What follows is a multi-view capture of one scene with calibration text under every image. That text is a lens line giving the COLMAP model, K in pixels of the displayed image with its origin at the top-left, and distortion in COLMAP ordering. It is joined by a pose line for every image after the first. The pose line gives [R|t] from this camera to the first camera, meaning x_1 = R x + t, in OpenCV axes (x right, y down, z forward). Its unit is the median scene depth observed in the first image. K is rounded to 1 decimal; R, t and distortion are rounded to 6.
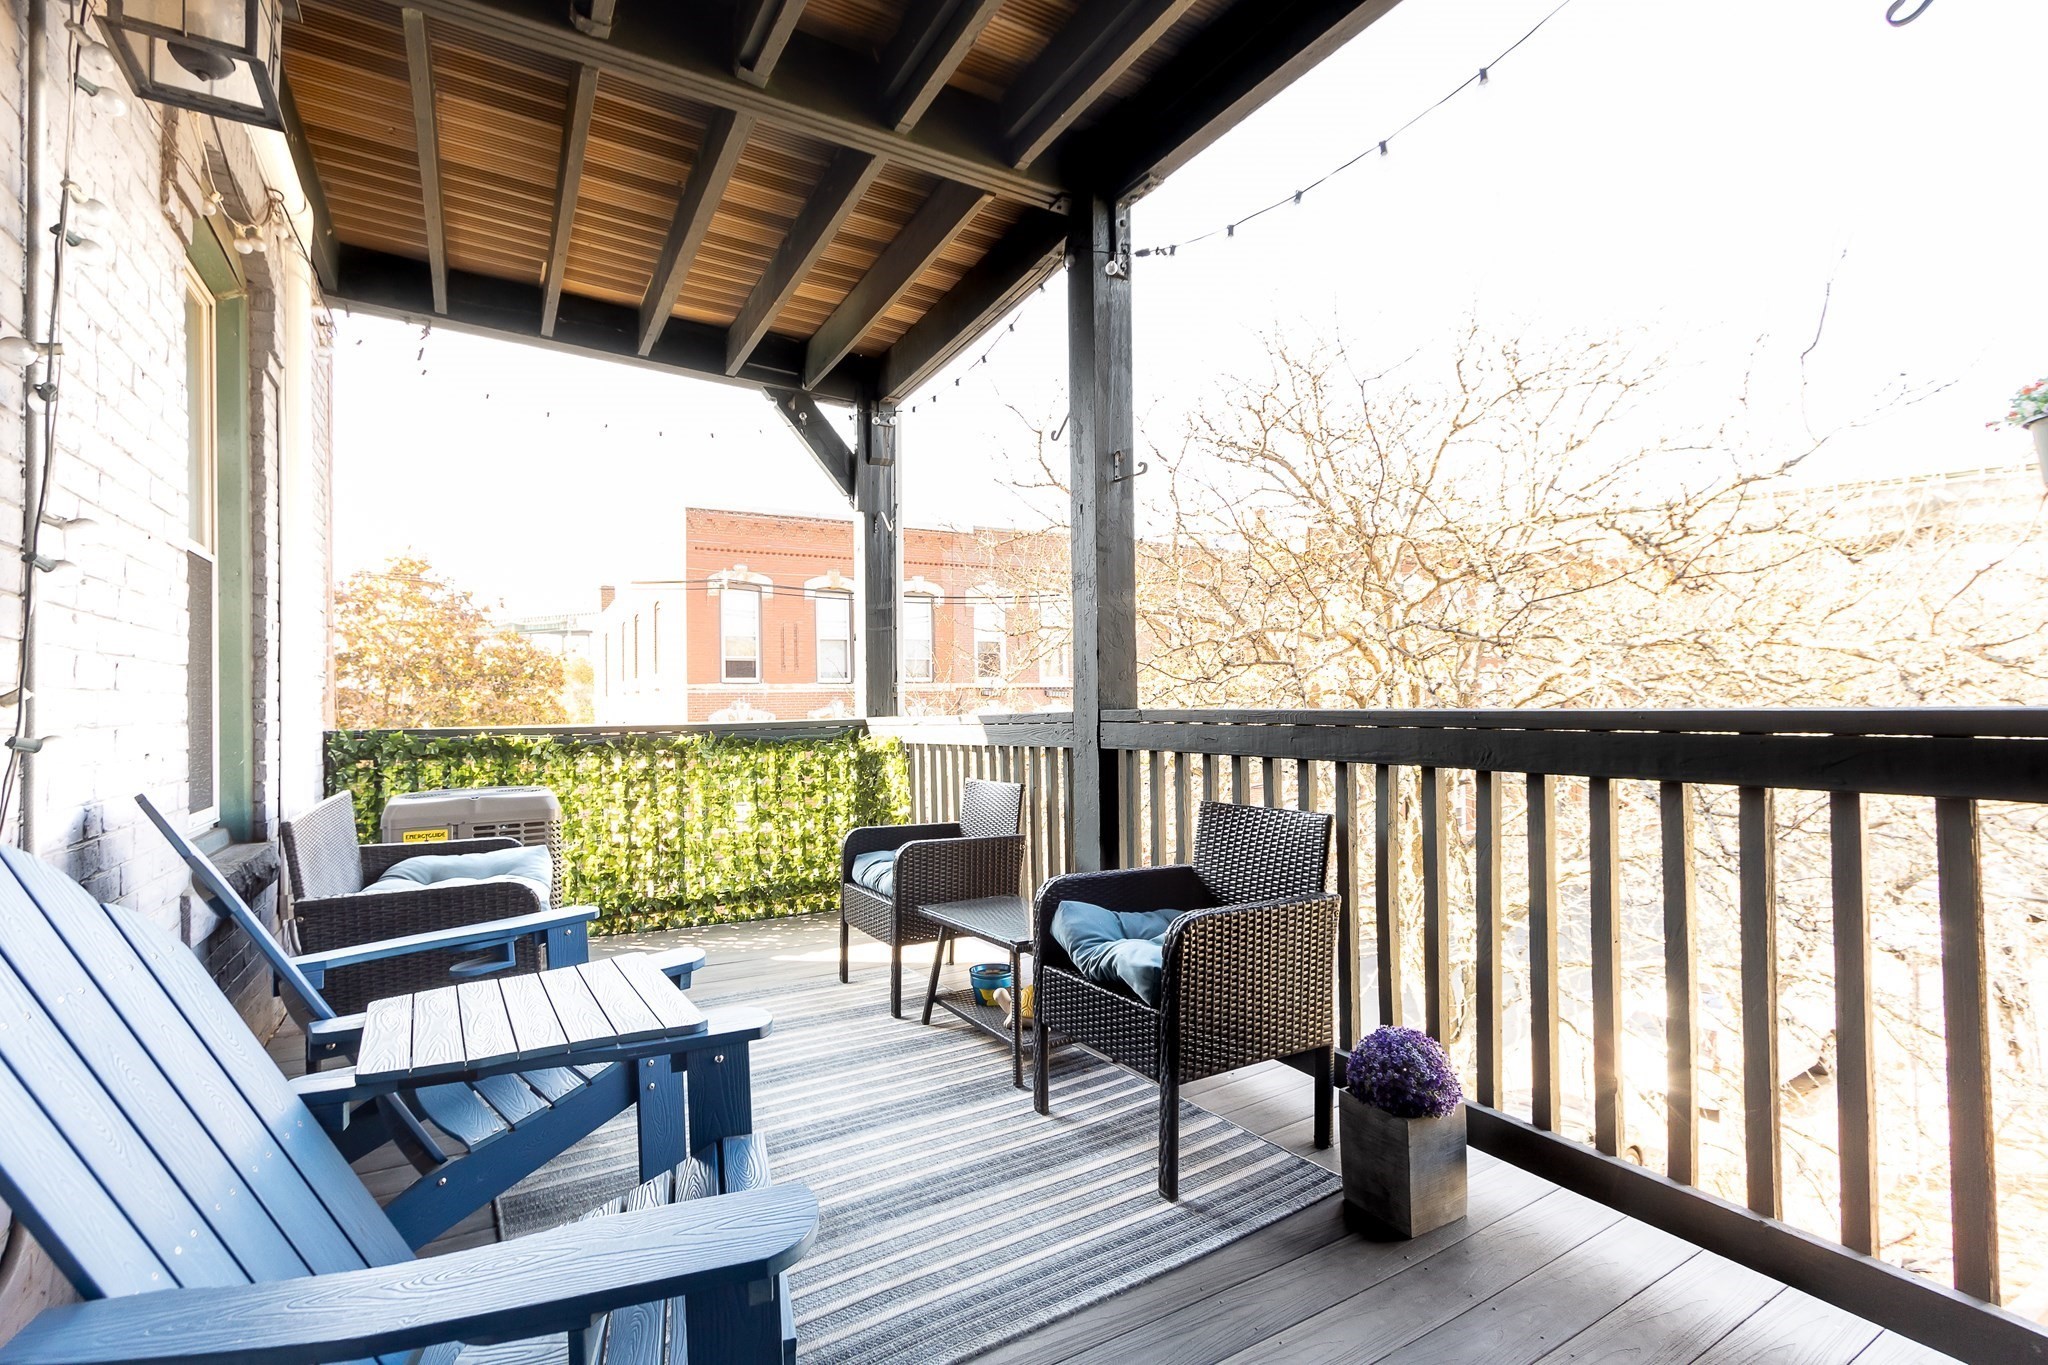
lens RADIAL K [[951.3, 0, 1025.1], [0, 951.3, 691.0], [0, 0, 1]] dist [0.003621, 0.000555]
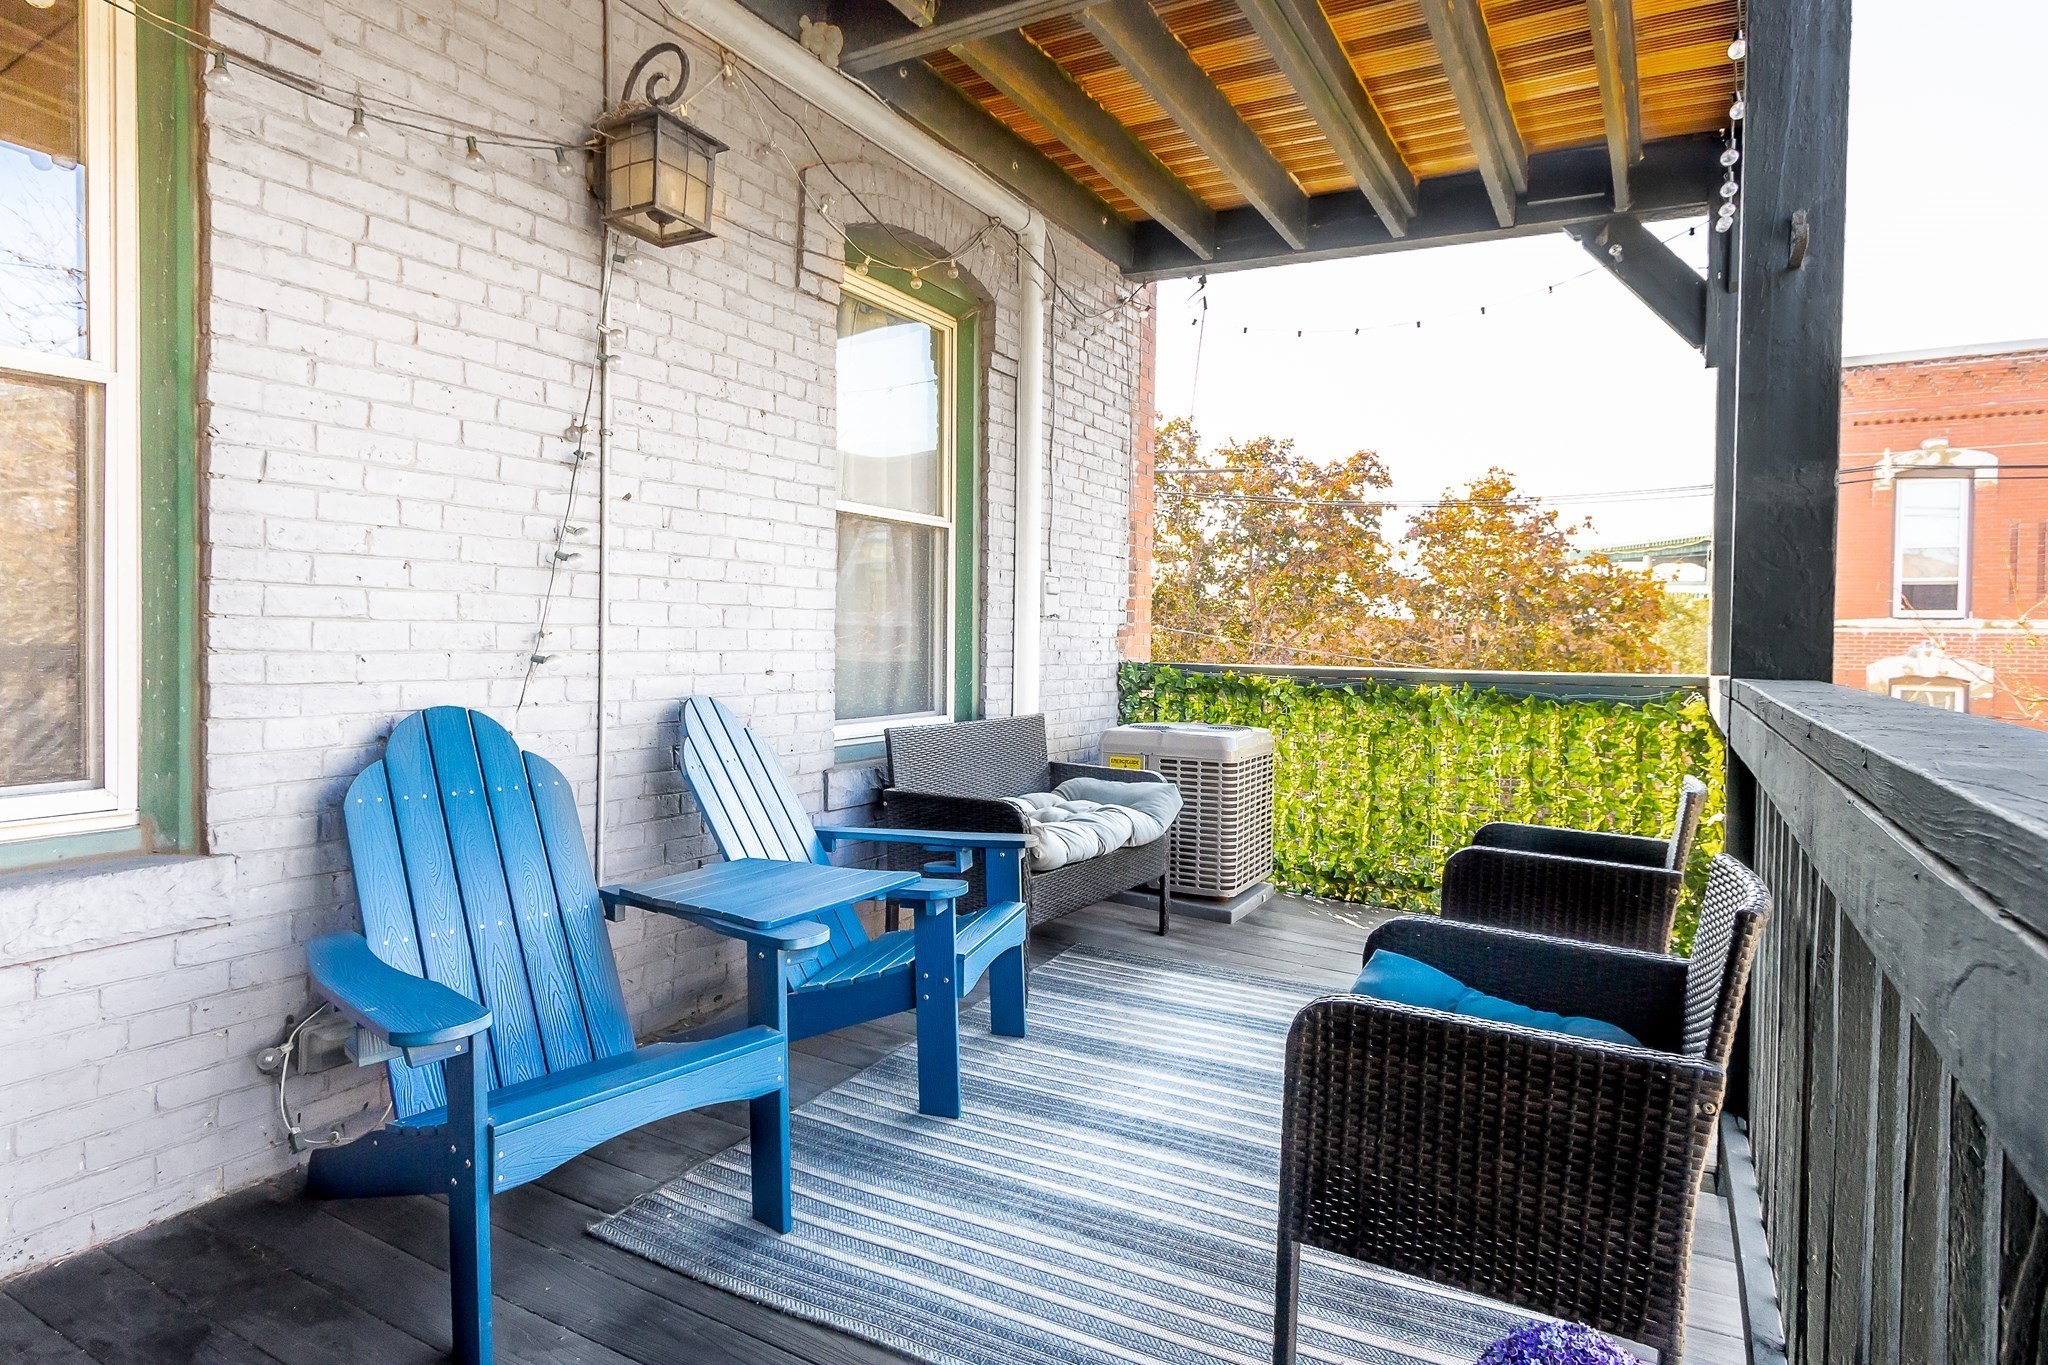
lens RADIAL K [[1142.2, 0, 1025.3], [0, 1142.2, 666.2], [0, 0, 1]] dist [0.002012, 0.000084]
pose [[0.475274, 0.043169, -0.878778, 0.353263], [-0.010413, 0.999002, 0.043442, -0.009838], [0.879776, -0.011496, 0.475249, 0.214006]]
